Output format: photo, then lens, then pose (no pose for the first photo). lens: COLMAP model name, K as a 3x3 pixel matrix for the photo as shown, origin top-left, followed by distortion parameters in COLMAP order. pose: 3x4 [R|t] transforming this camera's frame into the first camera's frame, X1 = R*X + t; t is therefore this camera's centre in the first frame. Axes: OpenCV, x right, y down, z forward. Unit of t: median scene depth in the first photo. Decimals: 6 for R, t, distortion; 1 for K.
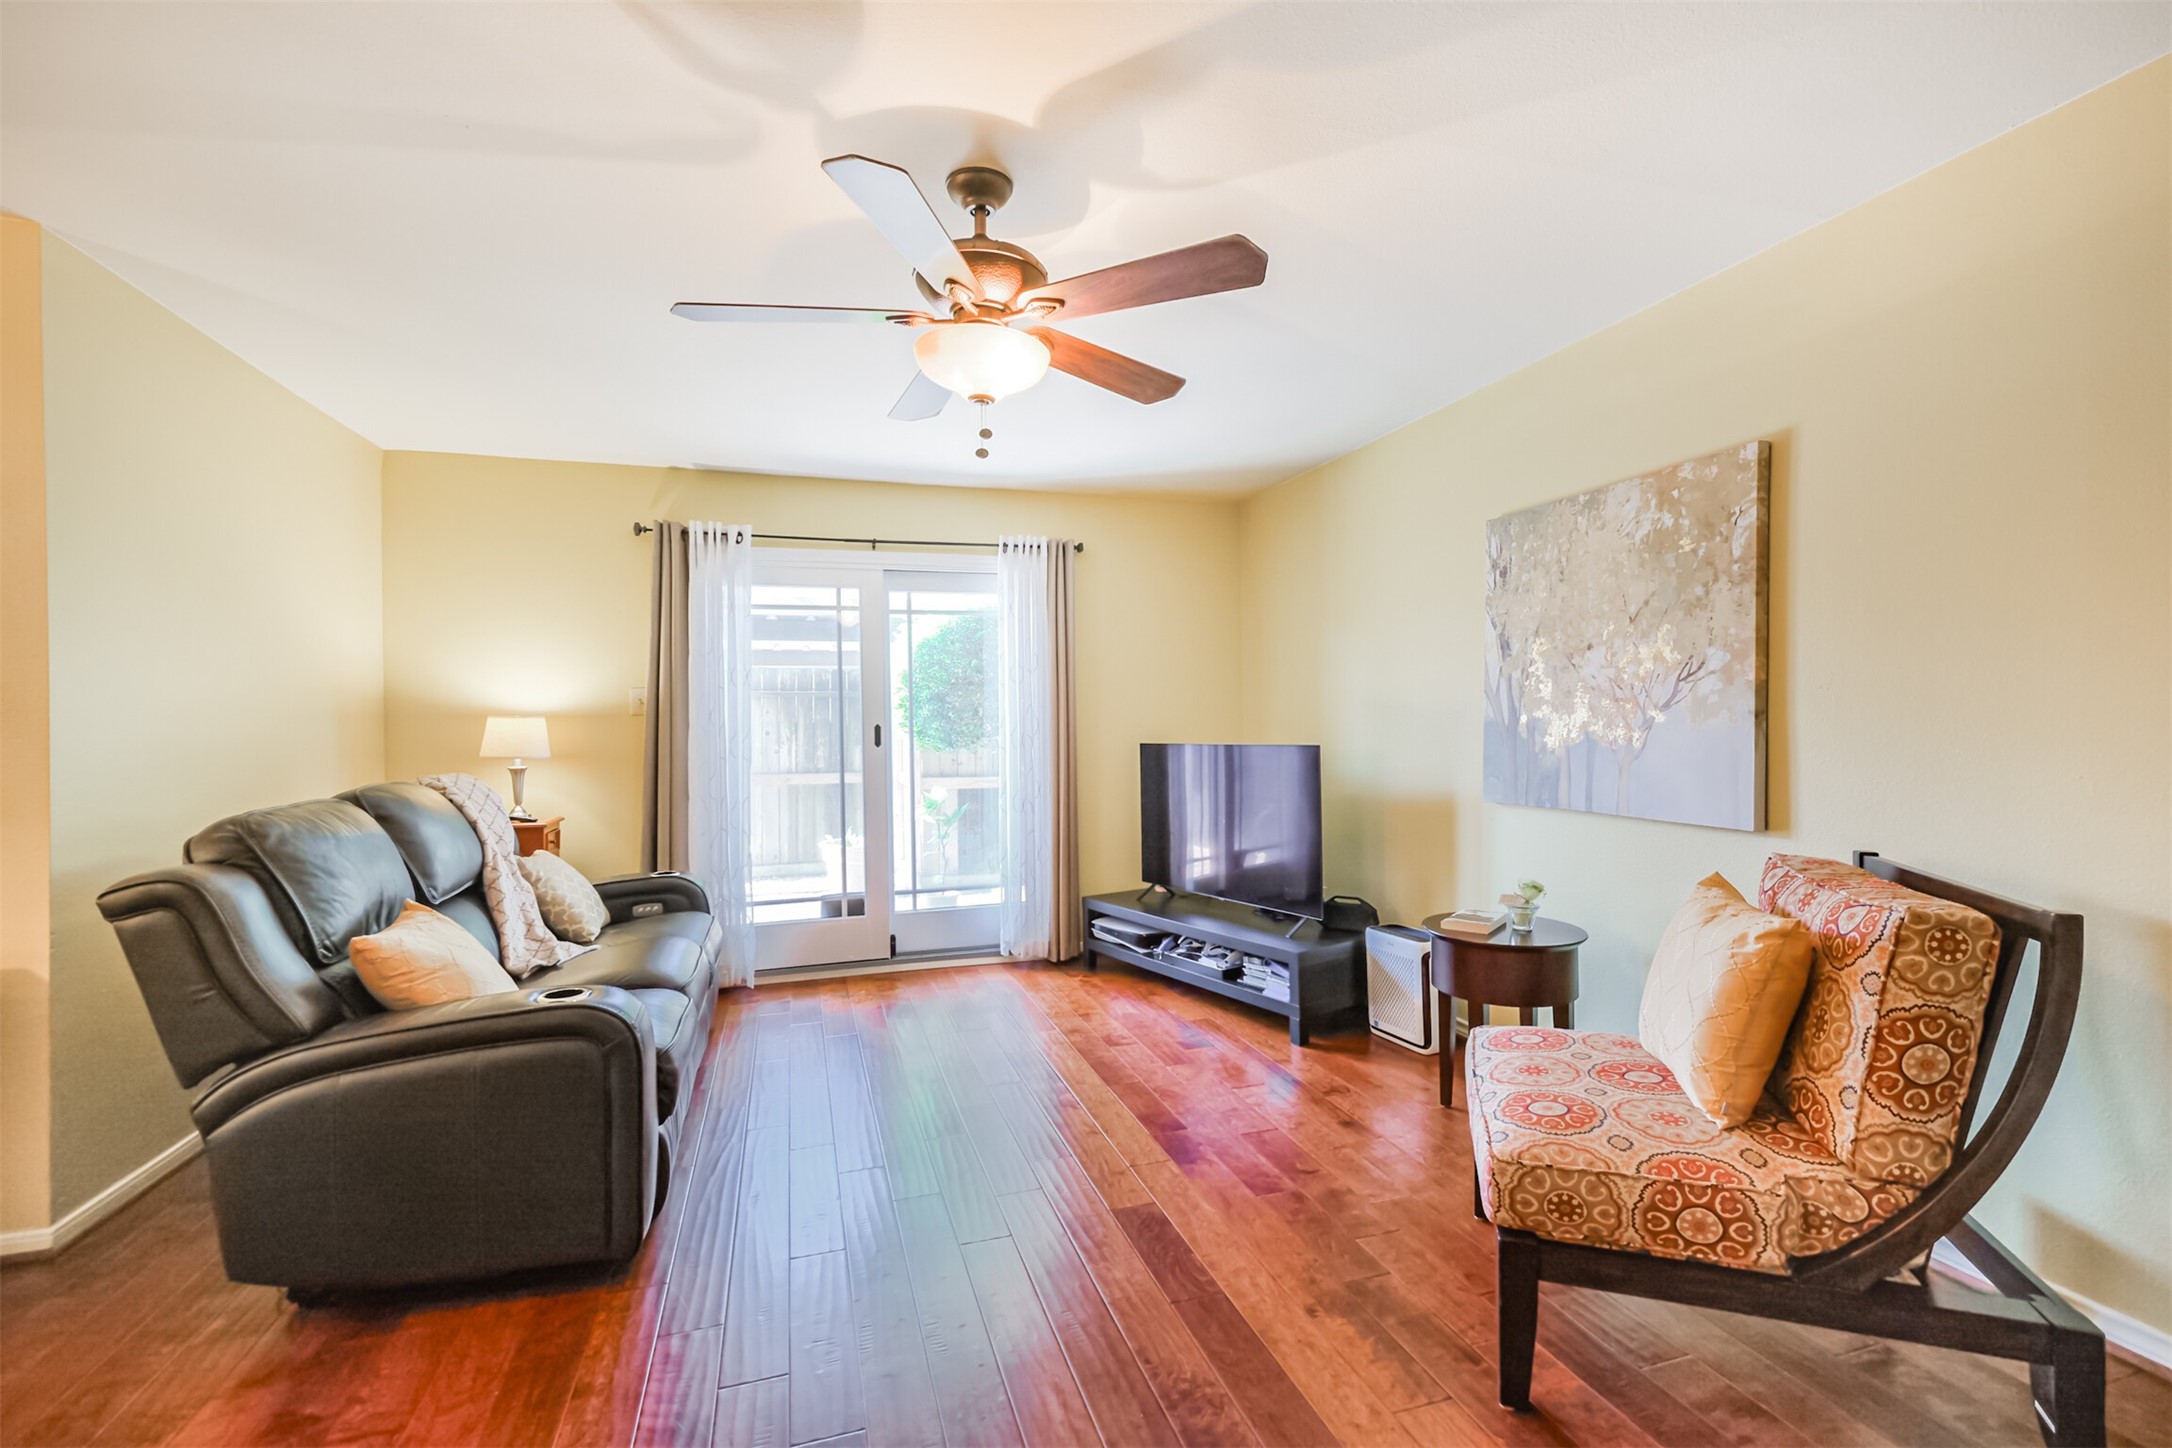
lens RADIAL K [[963.2, 0, 1086.0], [0, 963.2, 724.0], [0, 0, 1]] dist [0.001978, 0.000031]
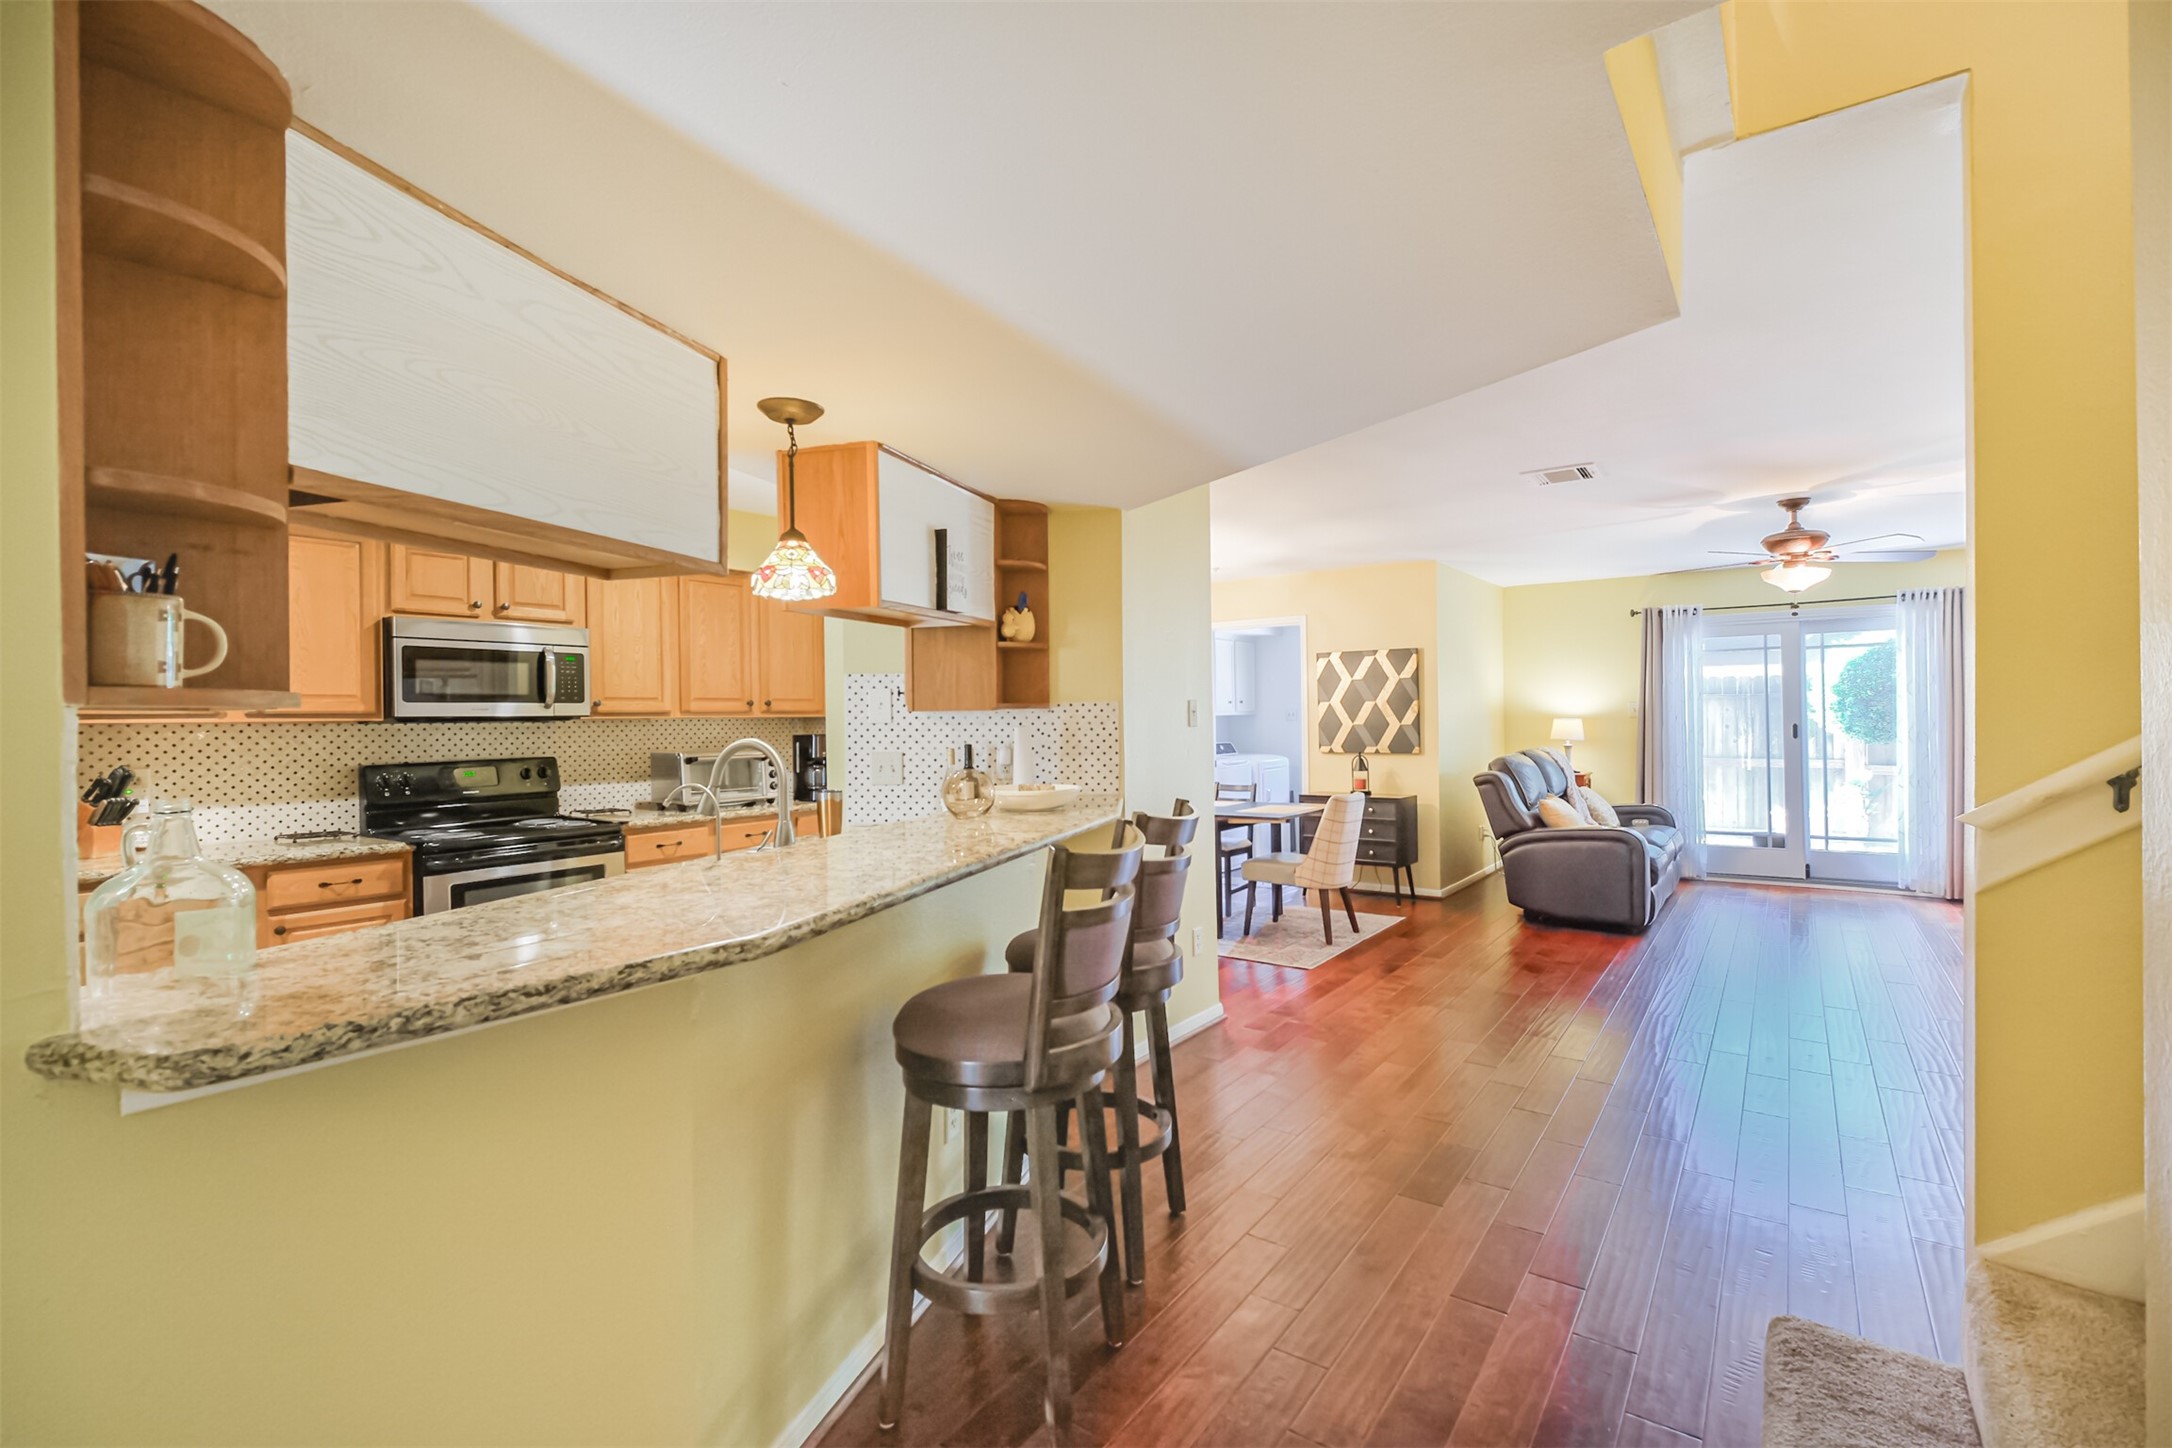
lens RADIAL K [[986.7, 0, 1106.5], [0, 986.7, 717.5], [0, 0, 1]] dist [0.000438, -0.000046]
pose [[0.619494, 0.002330, -0.784998, 0.495479], [0.002873, 0.999982, 0.005236, -0.029927], [0.784996, -0.005499, 0.619476, -1.215333]]
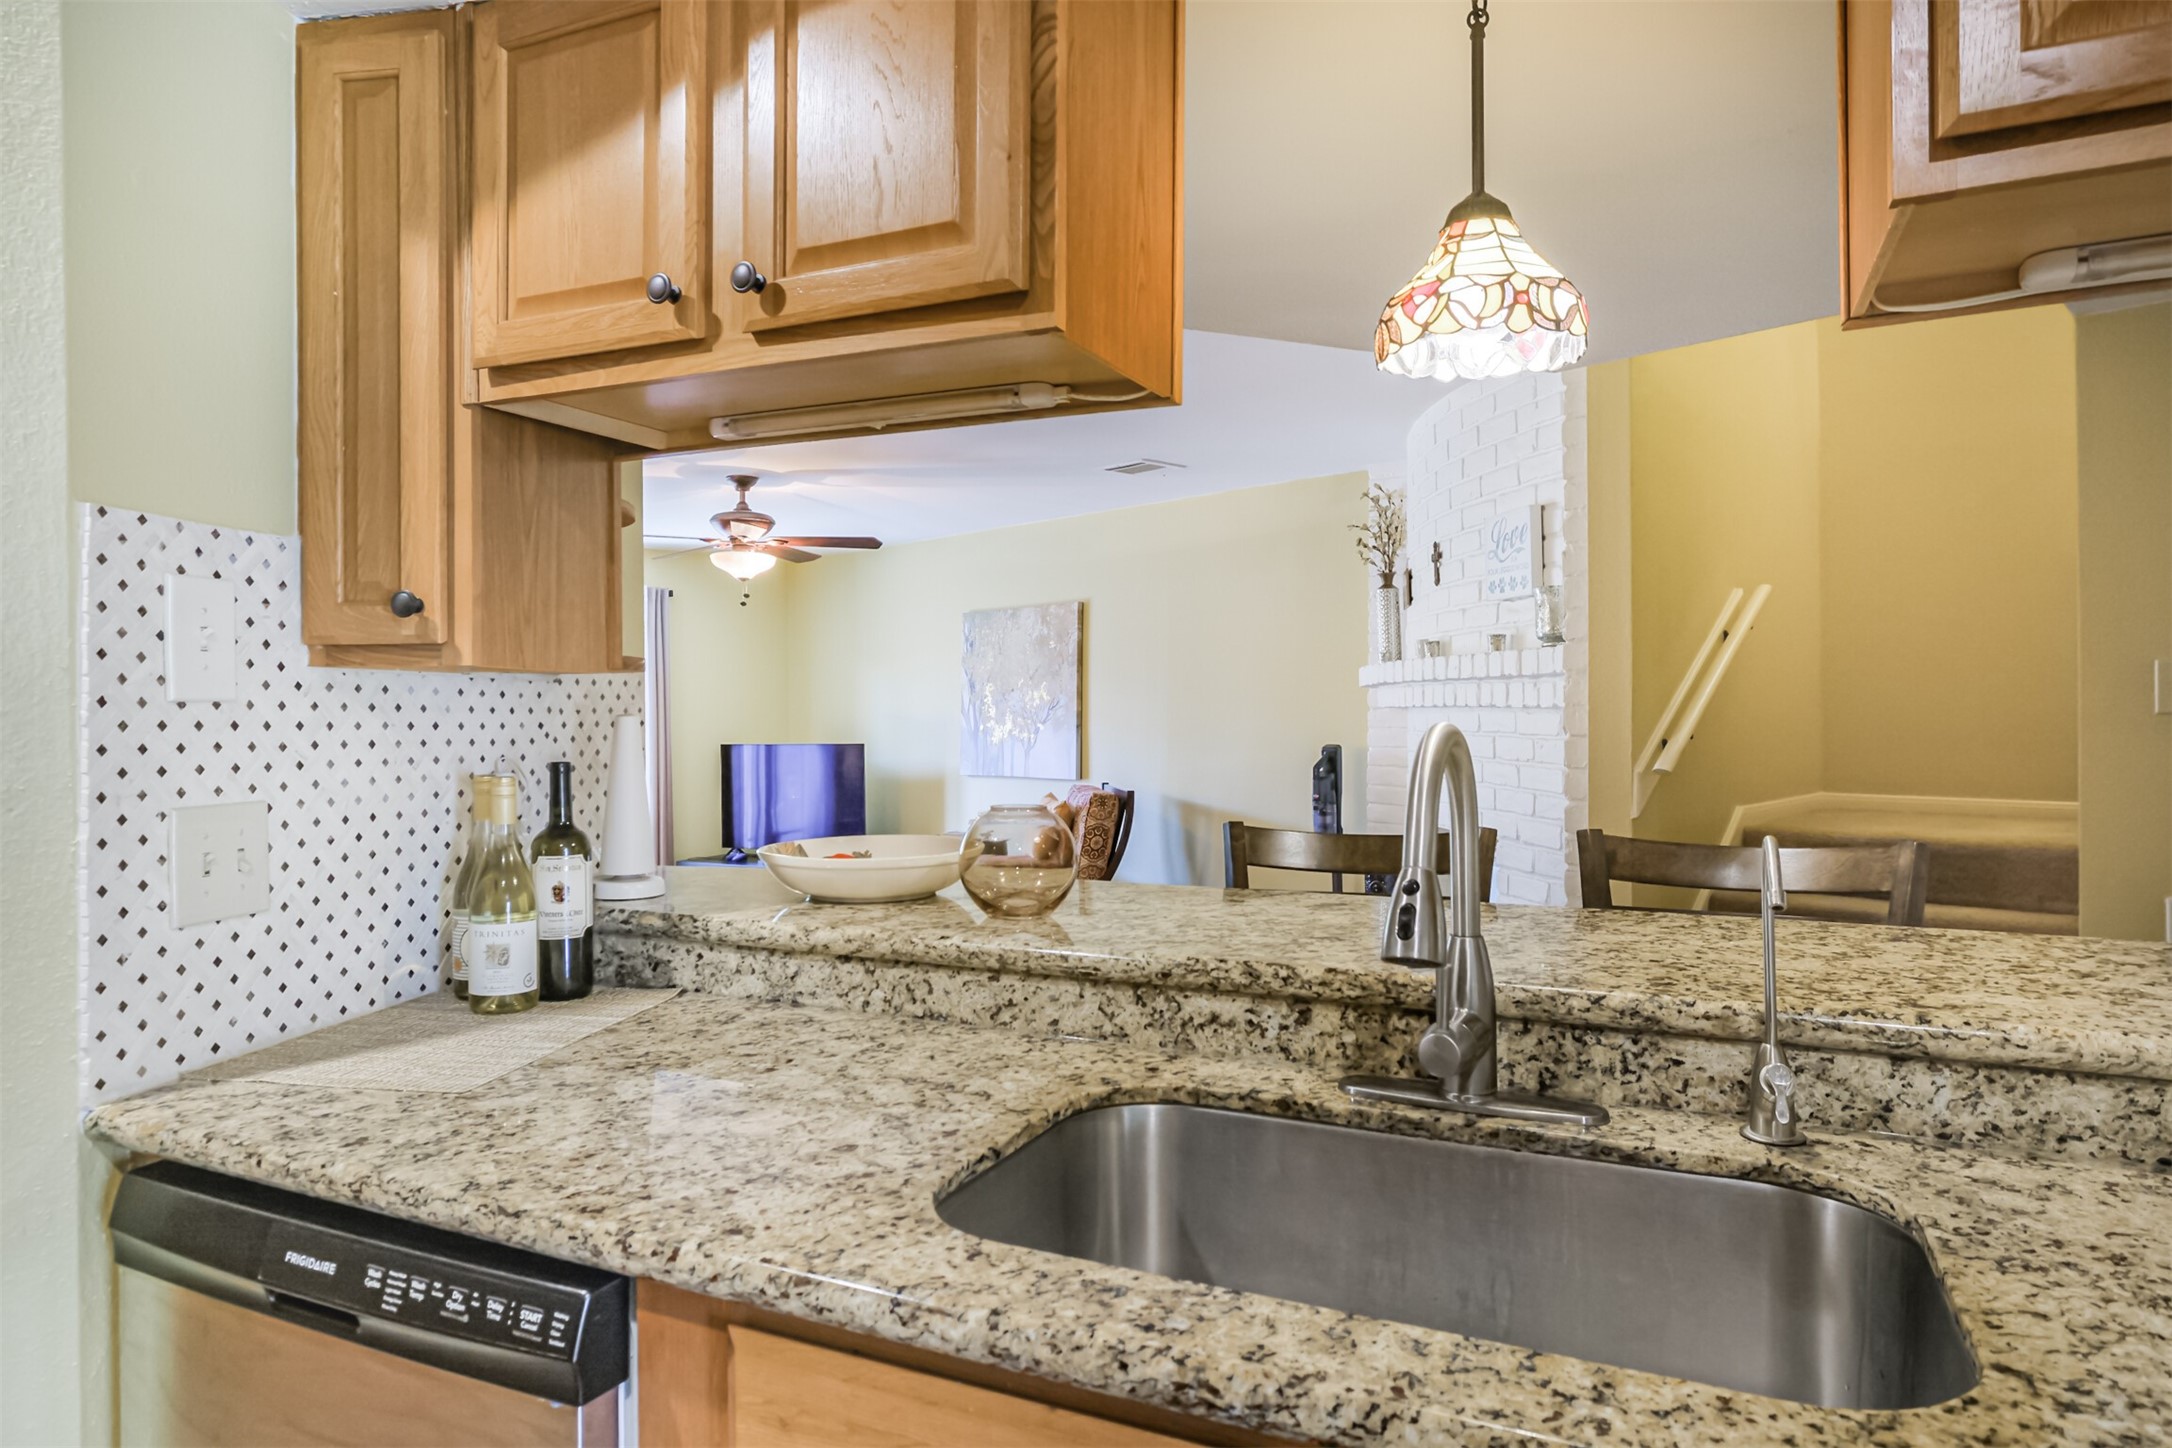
lens RADIAL K [[1266.8, 0, 1086.0], [0, 1266.8, 724.0], [0, 0, 1]] dist [-0.000919, -0.000012]
pose [[0.879795, 0.001342, 0.475352, -0.512978], [-0.001283, 0.999999, -0.000449, -0.010987], [-0.475352, -0.000215, 0.879796, -1.207229]]
